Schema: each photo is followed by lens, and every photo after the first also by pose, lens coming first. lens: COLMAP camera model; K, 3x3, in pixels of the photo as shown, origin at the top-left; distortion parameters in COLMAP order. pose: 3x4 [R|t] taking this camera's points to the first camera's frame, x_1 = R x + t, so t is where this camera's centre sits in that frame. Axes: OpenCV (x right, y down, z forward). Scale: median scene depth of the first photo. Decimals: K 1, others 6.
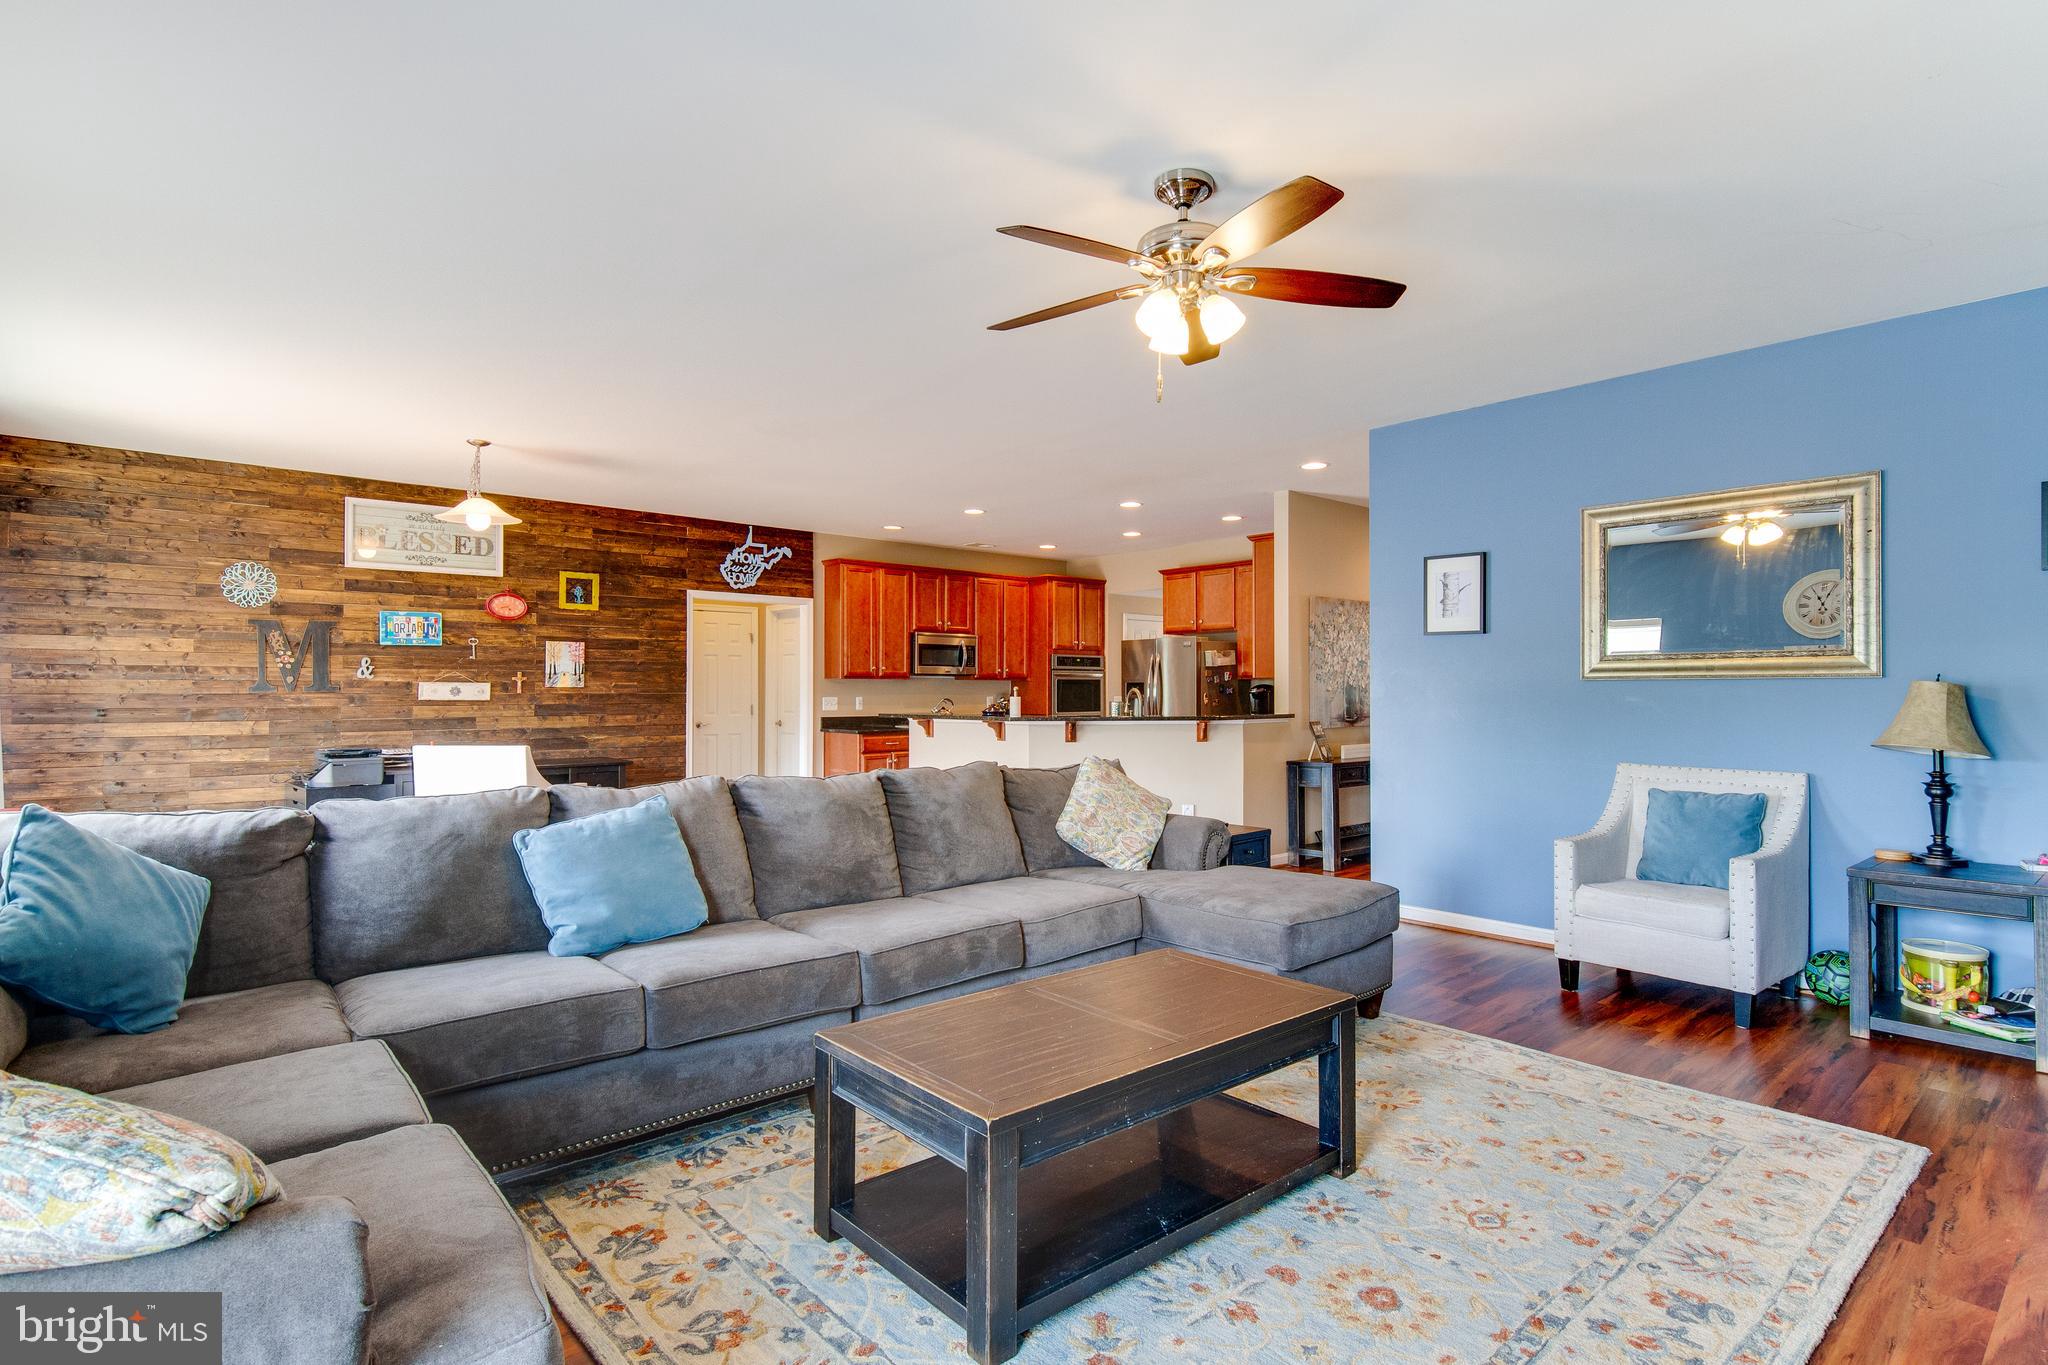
lens RADIAL K [[1038.4, 0, 1069.0], [0, 1038.4, 692.7], [0, 0, 1]] dist [0.019788, -0.012722]
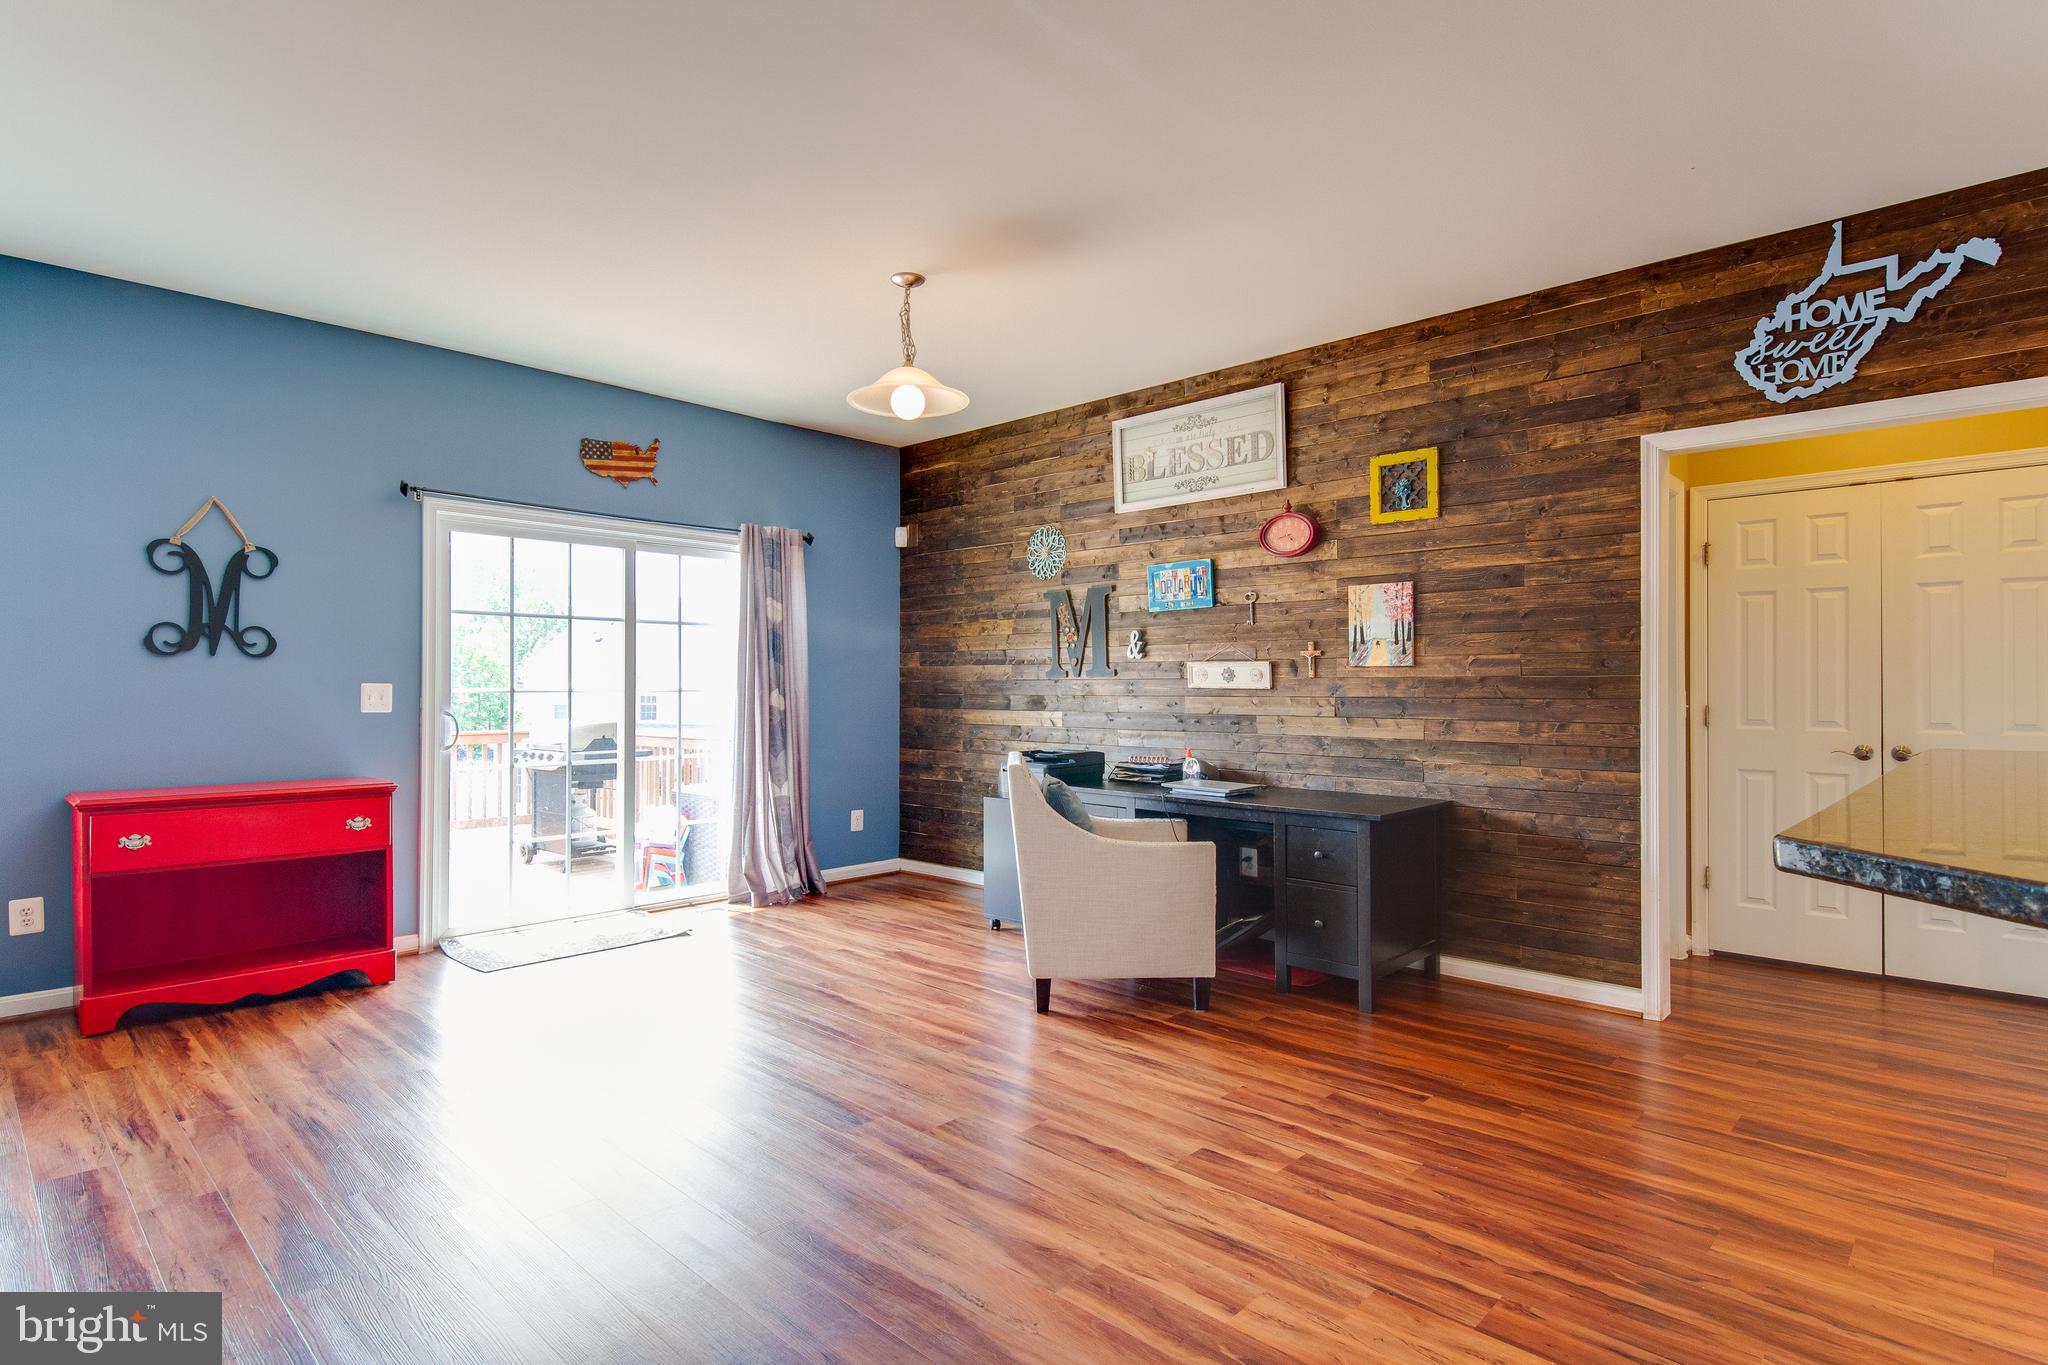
lens RADIAL K [[1038.4, 0, 1020.3], [0, 1038.4, 671.6], [0, 0, 1]] dist [0.019788, -0.012722]
pose [[0.056328, -0.014035, -0.998314, 0.053423], [-0.000539, 0.999901, -0.014088, 0.005469], [0.998412, 0.001332, 0.056315, 0.779985]]
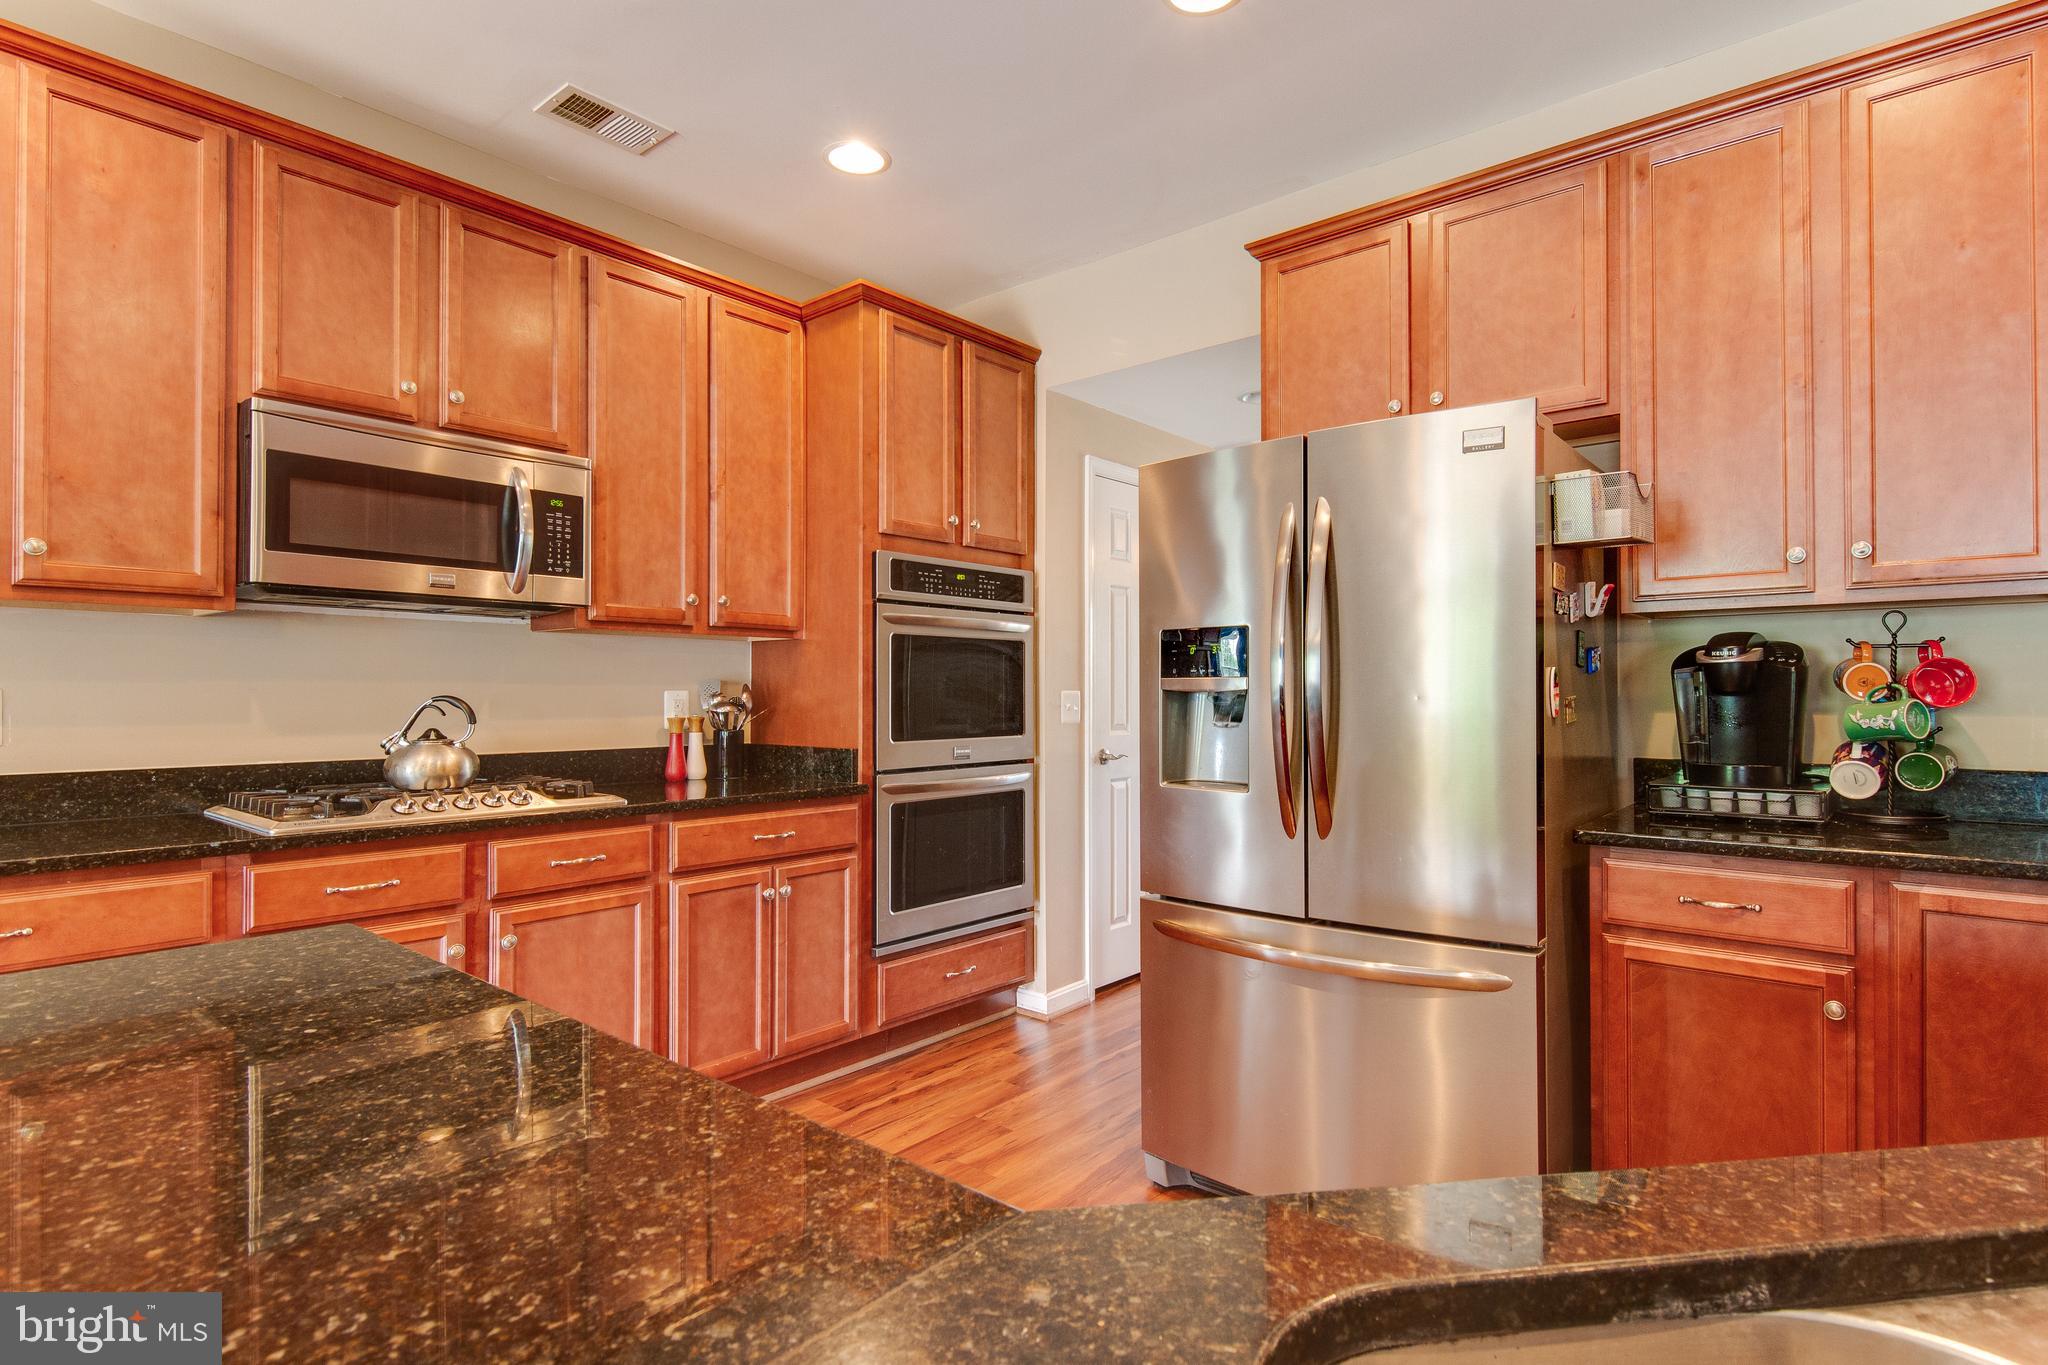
lens RADIAL K [[1038.4, 0, 1050.4], [0, 1038.4, 689.7], [0, 0, 1]] dist [0.019788, -0.012722]
pose [[0.991460, -0.001533, 0.130400, -0.007497], [0.002512, 0.999970, -0.007343, 0.008698], [-0.130385, 0.007607, 0.991434, 0.925641]]
